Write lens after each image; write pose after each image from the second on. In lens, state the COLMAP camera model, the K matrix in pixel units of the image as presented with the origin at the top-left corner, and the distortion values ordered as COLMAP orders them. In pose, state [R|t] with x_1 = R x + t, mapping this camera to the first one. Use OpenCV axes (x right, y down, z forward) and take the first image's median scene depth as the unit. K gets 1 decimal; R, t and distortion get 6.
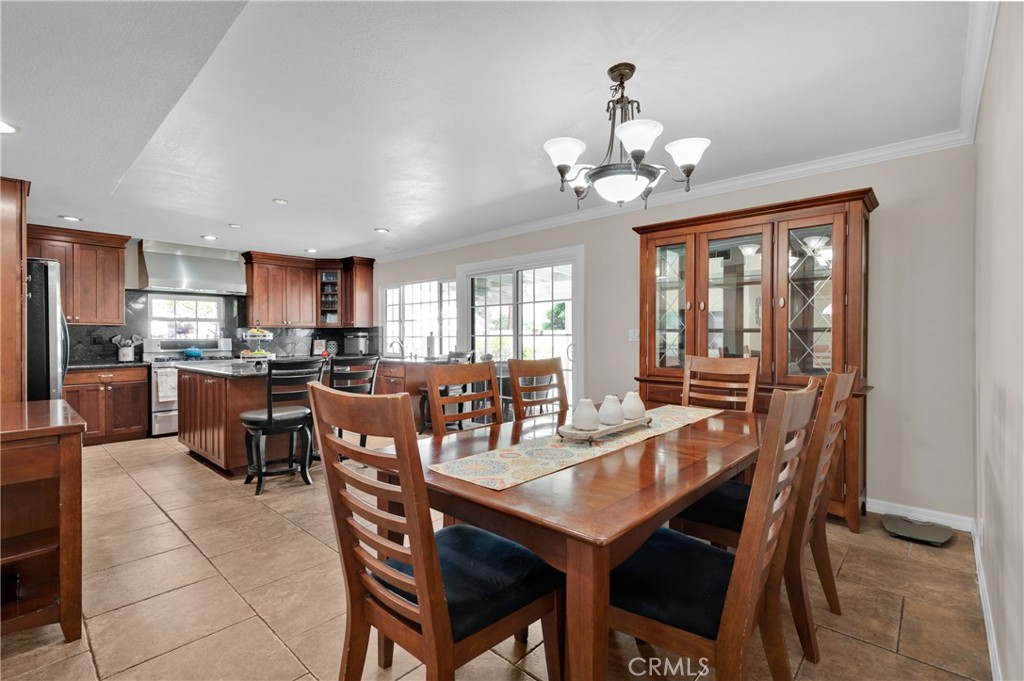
lens RADIAL K [[465.1, 0, 516.5], [0, 465.1, 338.3], [0, 0, 1]] dist [0.000203, 0.000010]
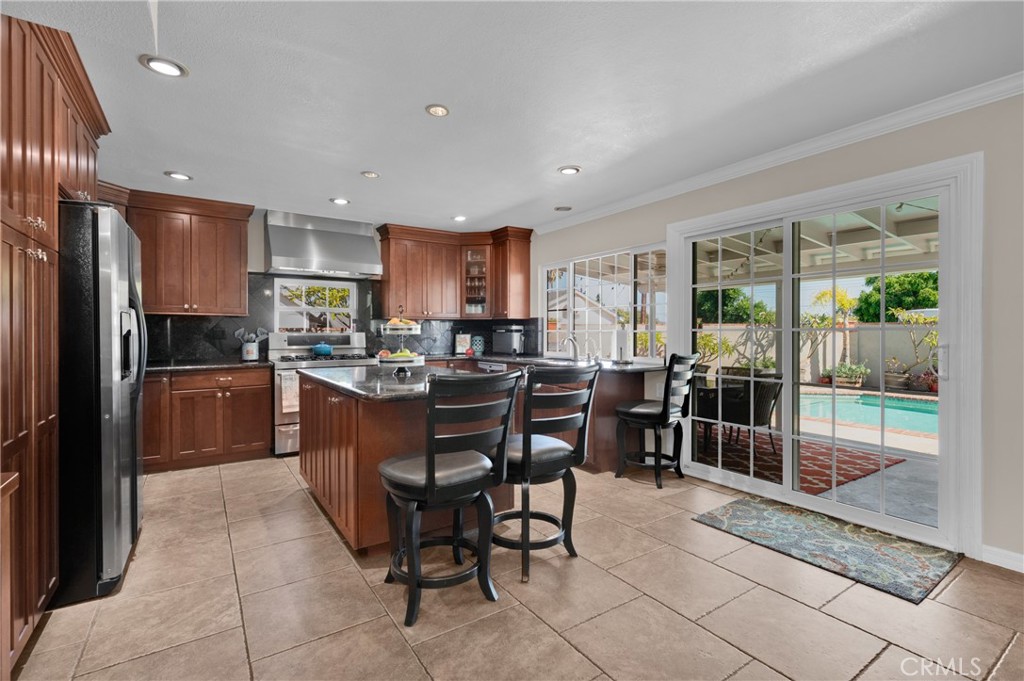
lens RADIAL K [[465.1, 0, 516.5], [0, 465.1, 338.3], [0, 0, 1]] dist [0.000203, 0.000010]
pose [[0.972349, 0.007286, -0.233420, -0.185201], [-0.004838, 0.999927, 0.011059, 0.000024], [0.233484, -0.009624, 0.972313, 0.302343]]
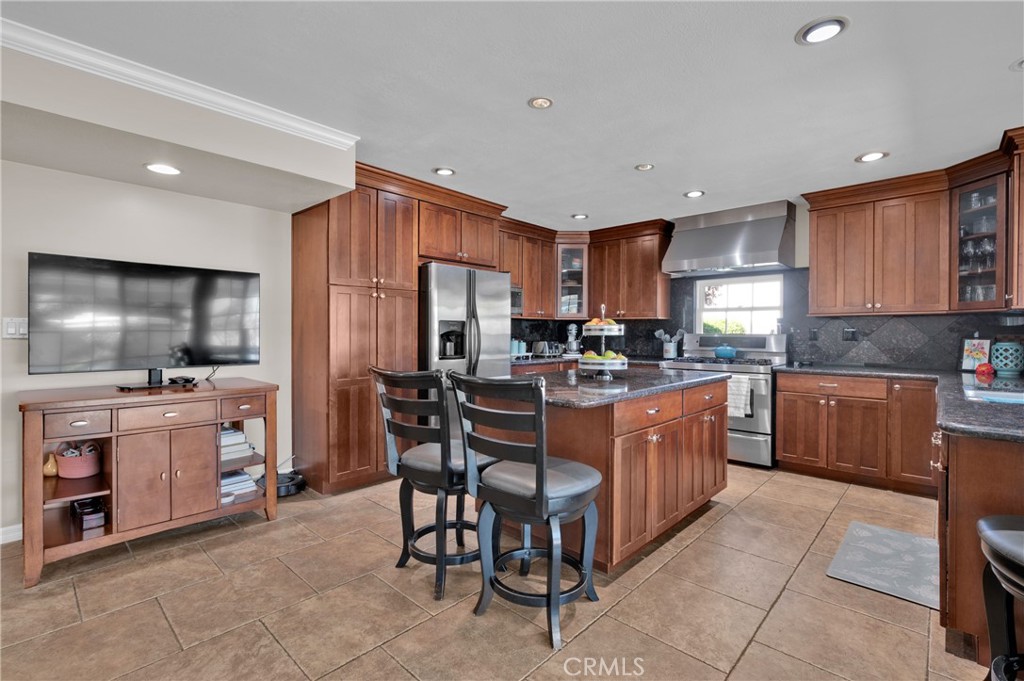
lens RADIAL K [[465.1, 0, 516.5], [0, 465.1, 338.3], [0, 0, 1]] dist [0.000203, 0.000010]
pose [[-0.013111, 0.014360, -0.999811, 0.062196], [-0.007388, 0.999868, 0.014457, -0.001169], [0.999887, 0.007576, -0.013004, 0.695461]]
